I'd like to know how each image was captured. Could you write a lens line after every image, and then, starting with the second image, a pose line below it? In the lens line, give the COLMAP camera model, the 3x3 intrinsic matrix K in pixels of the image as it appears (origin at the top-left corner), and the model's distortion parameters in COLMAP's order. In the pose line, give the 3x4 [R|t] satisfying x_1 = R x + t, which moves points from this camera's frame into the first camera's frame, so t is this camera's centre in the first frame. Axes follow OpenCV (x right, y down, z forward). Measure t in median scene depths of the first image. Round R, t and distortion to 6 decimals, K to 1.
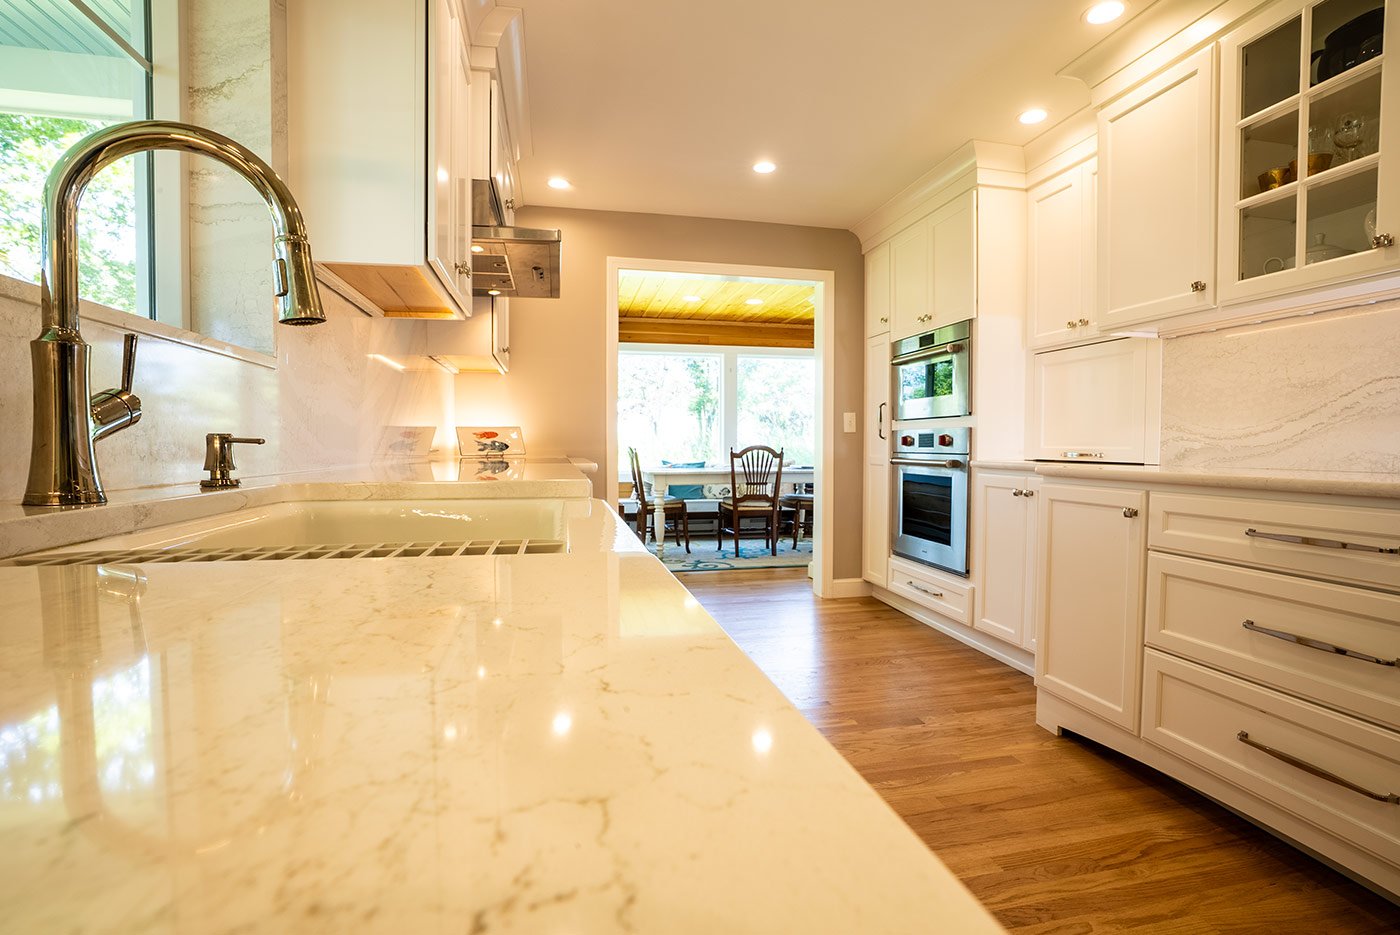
lens RADIAL K [[666.9, 0, 700.7], [0, 666.9, 459.4], [0, 0, 1]] dist [-0.023107, -0.000349]
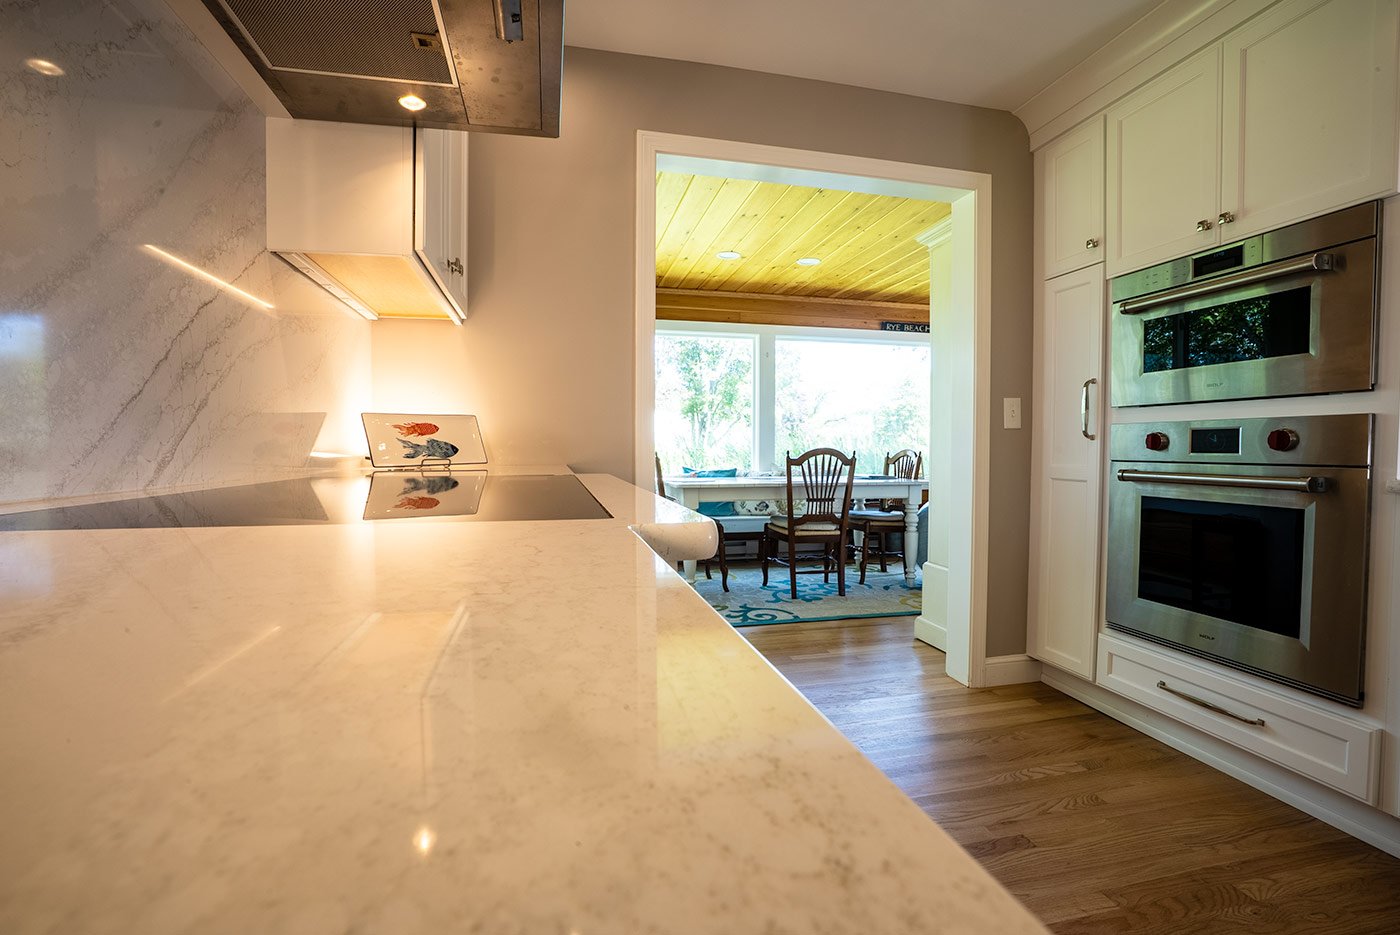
lens RADIAL K [[666.2, 0, 719.0], [0, 666.2, 459.2], [0, 0, 1]] dist [-0.003149, 0.001801]
pose [[0.999273, 0.001310, 0.038094, -0.097697], [-0.001144, 0.999990, -0.004376, -0.009536], [-0.038100, 0.004330, 0.999265, 0.438791]]
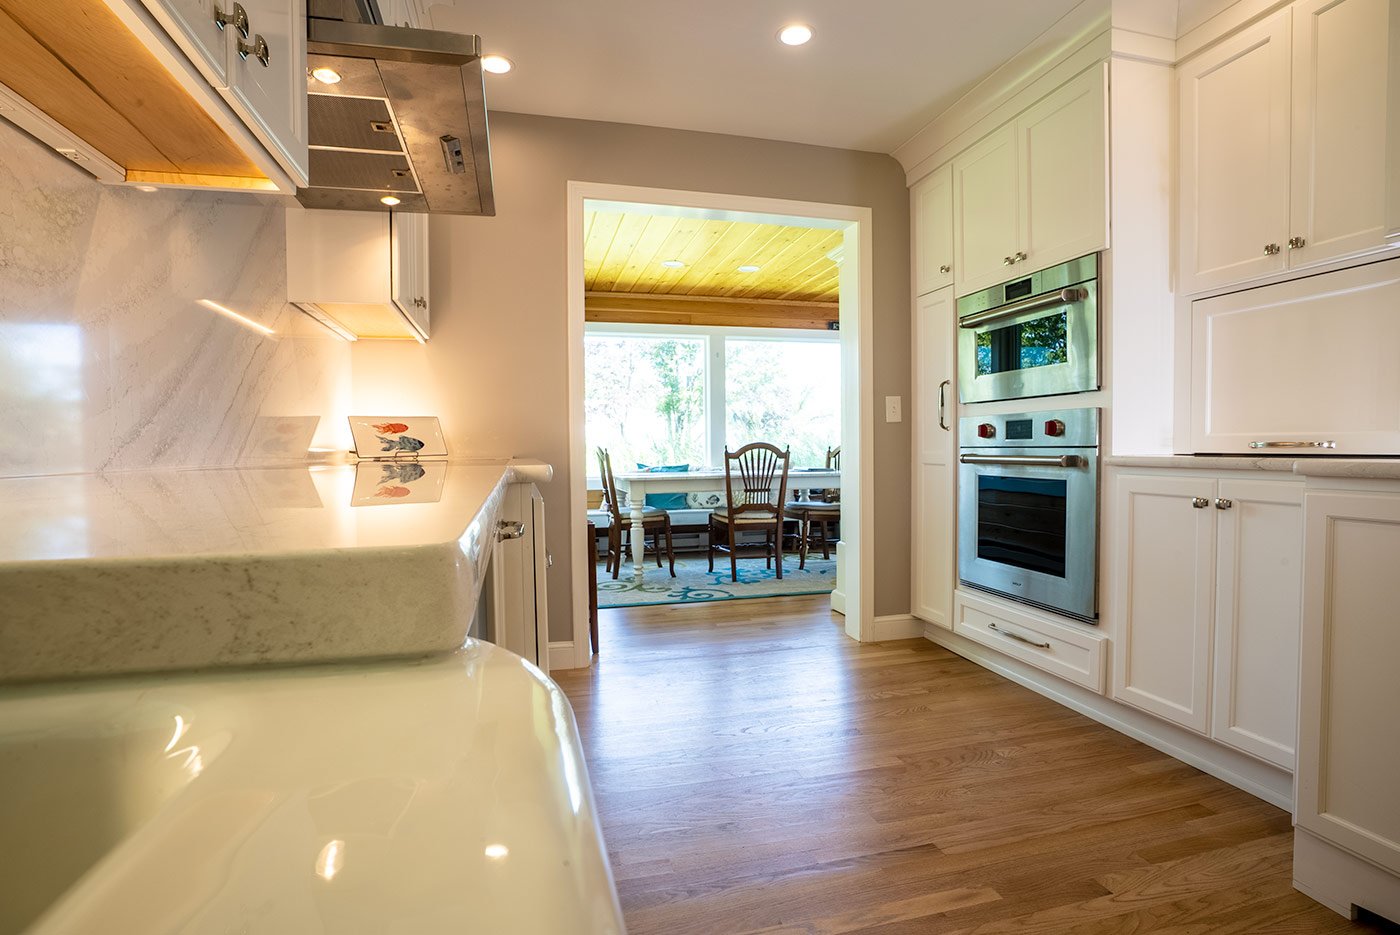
lens RADIAL K [[706.3, 0, 705.7], [0, 706.3, 460.6], [0, 0, 1]] dist [-0.015042, 0.000676]
pose [[0.998689, -0.011975, 0.049773, -0.035358], [0.012116, 0.999923, -0.002536, 0.003012], [-0.049739, 0.003135, 0.998757, 0.248987]]
